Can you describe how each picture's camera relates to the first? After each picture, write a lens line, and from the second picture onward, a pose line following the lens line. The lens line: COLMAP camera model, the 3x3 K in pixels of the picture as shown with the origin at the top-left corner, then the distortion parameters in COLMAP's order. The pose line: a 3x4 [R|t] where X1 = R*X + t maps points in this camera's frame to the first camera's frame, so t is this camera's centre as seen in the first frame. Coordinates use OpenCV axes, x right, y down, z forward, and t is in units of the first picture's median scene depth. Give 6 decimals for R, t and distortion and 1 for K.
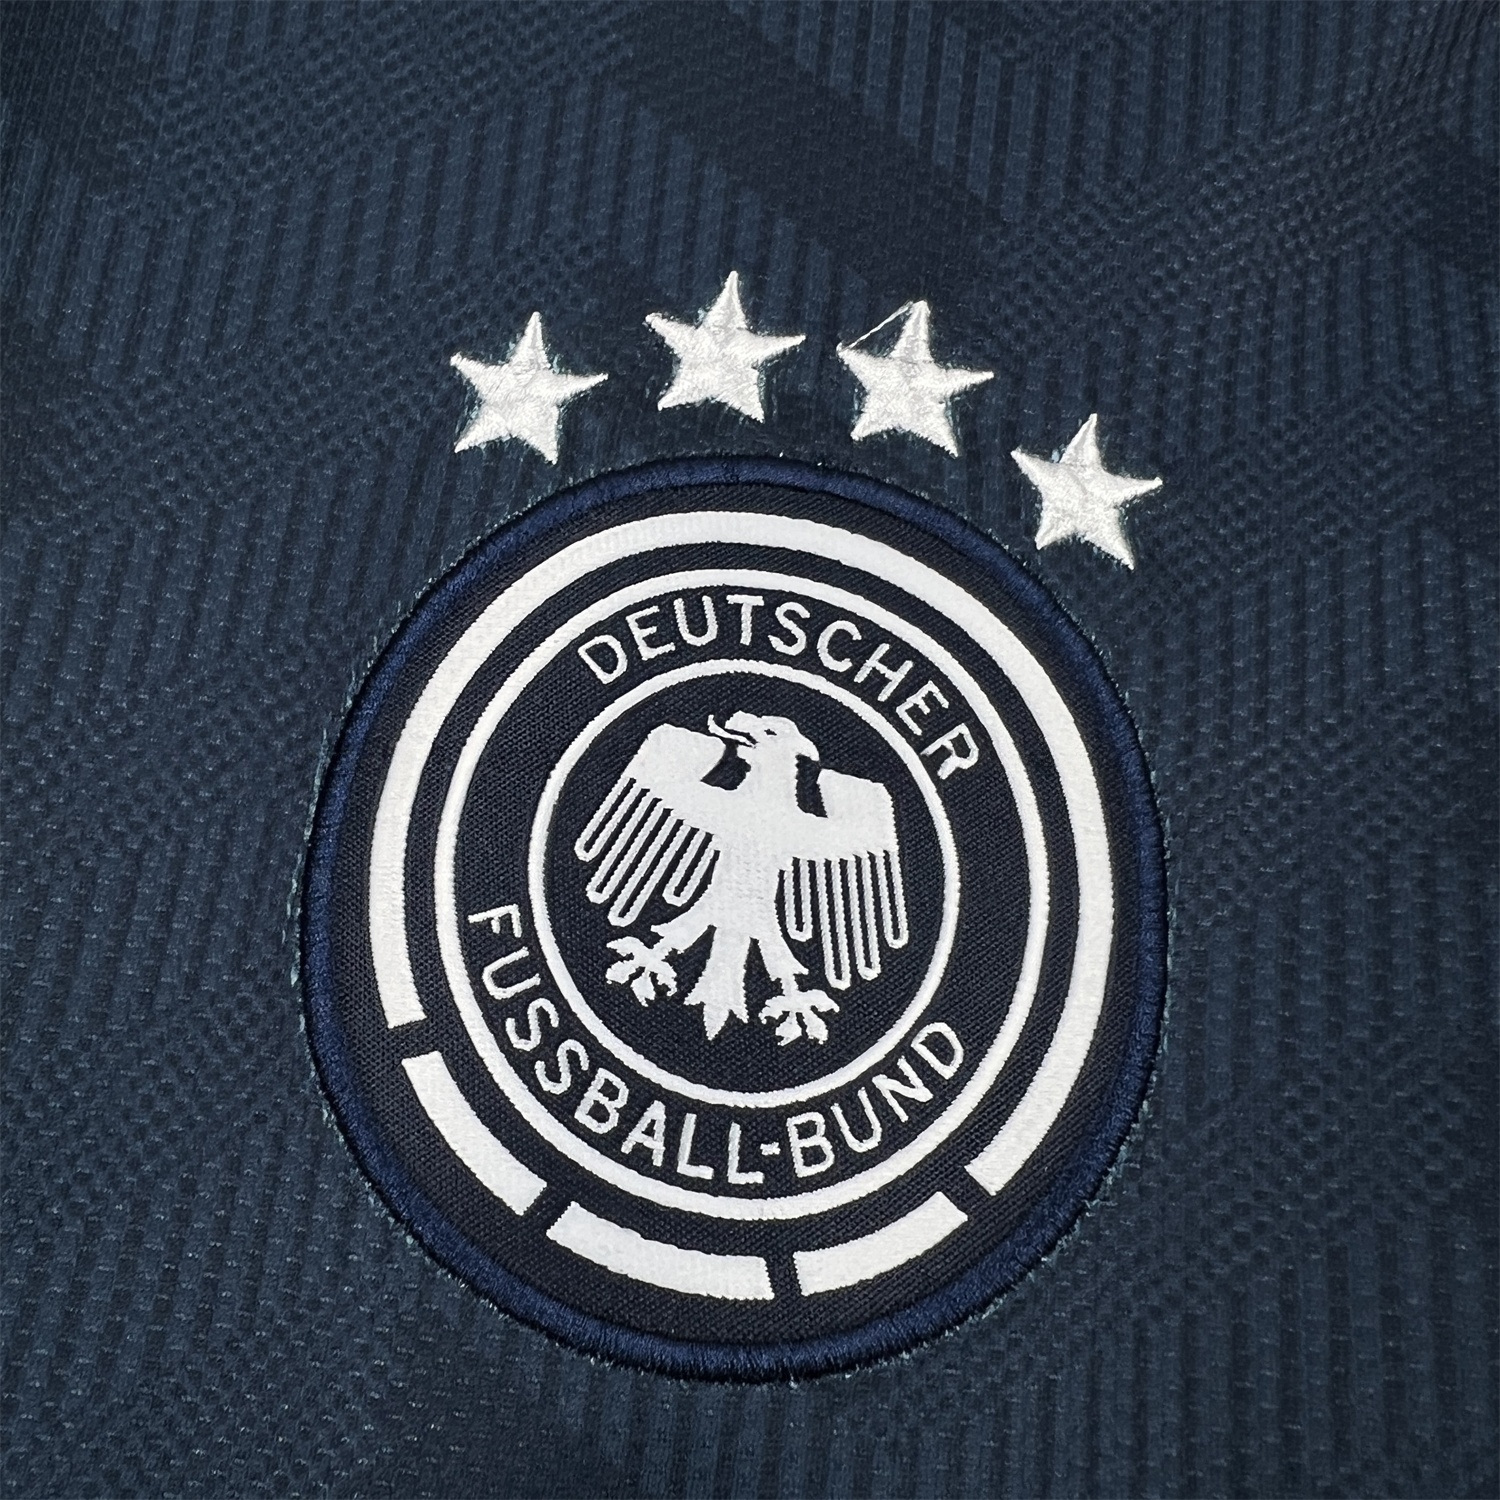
lens RADIAL K [[2397.5, 0, 748.5], [0, 2397.5, 749.4], [0, 0, 1]] dist [0.019294, 0.000000]
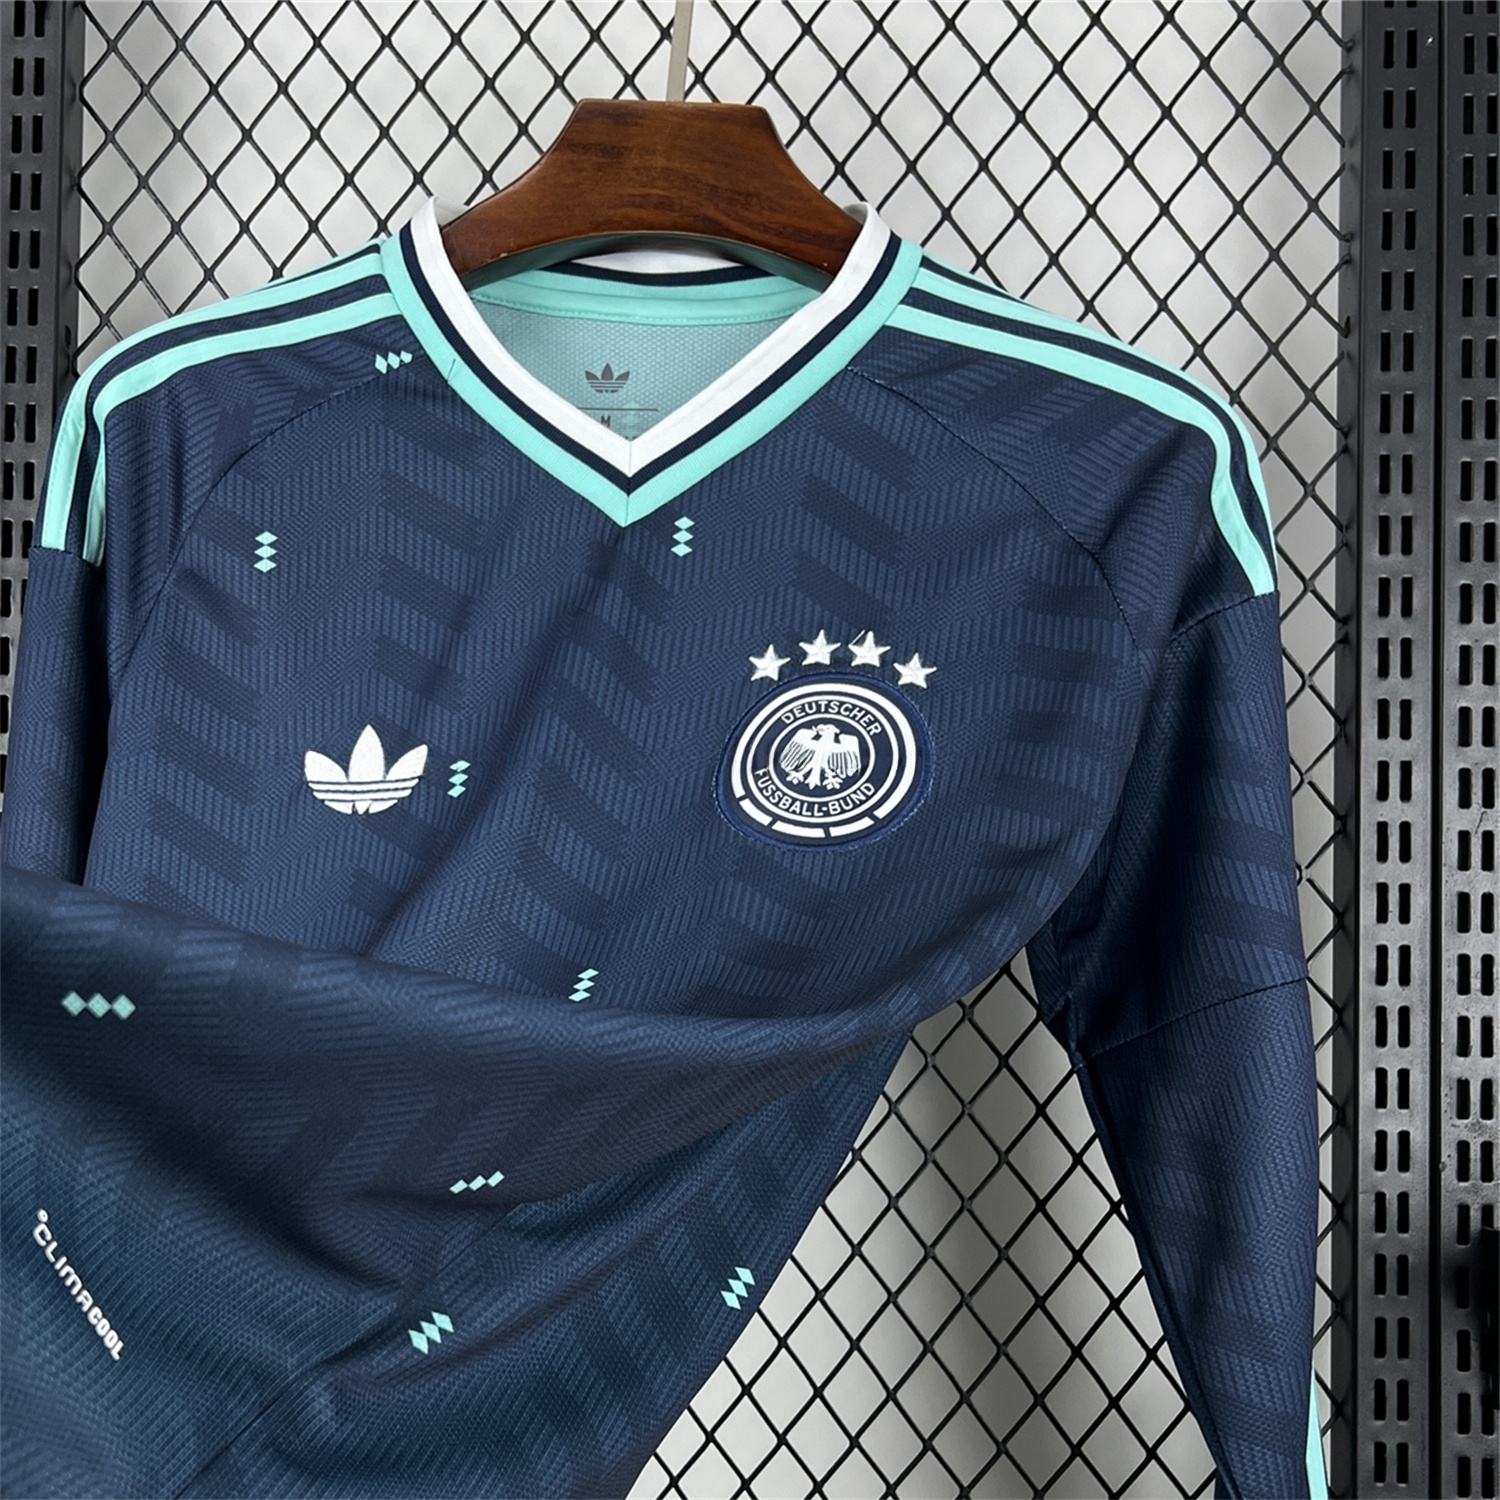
lens RADIAL K [[2397.5, 0, 752.6], [0, 2397.5, 754.7], [0, 0, 1]] dist [0.019294, 0.000000]
pose [[0.975990, -0.109764, -0.188137, 0.634860], [0.050104, 0.953716, -0.296505, 1.215863], [0.211975, 0.279960, 0.936317, -2.767364]]
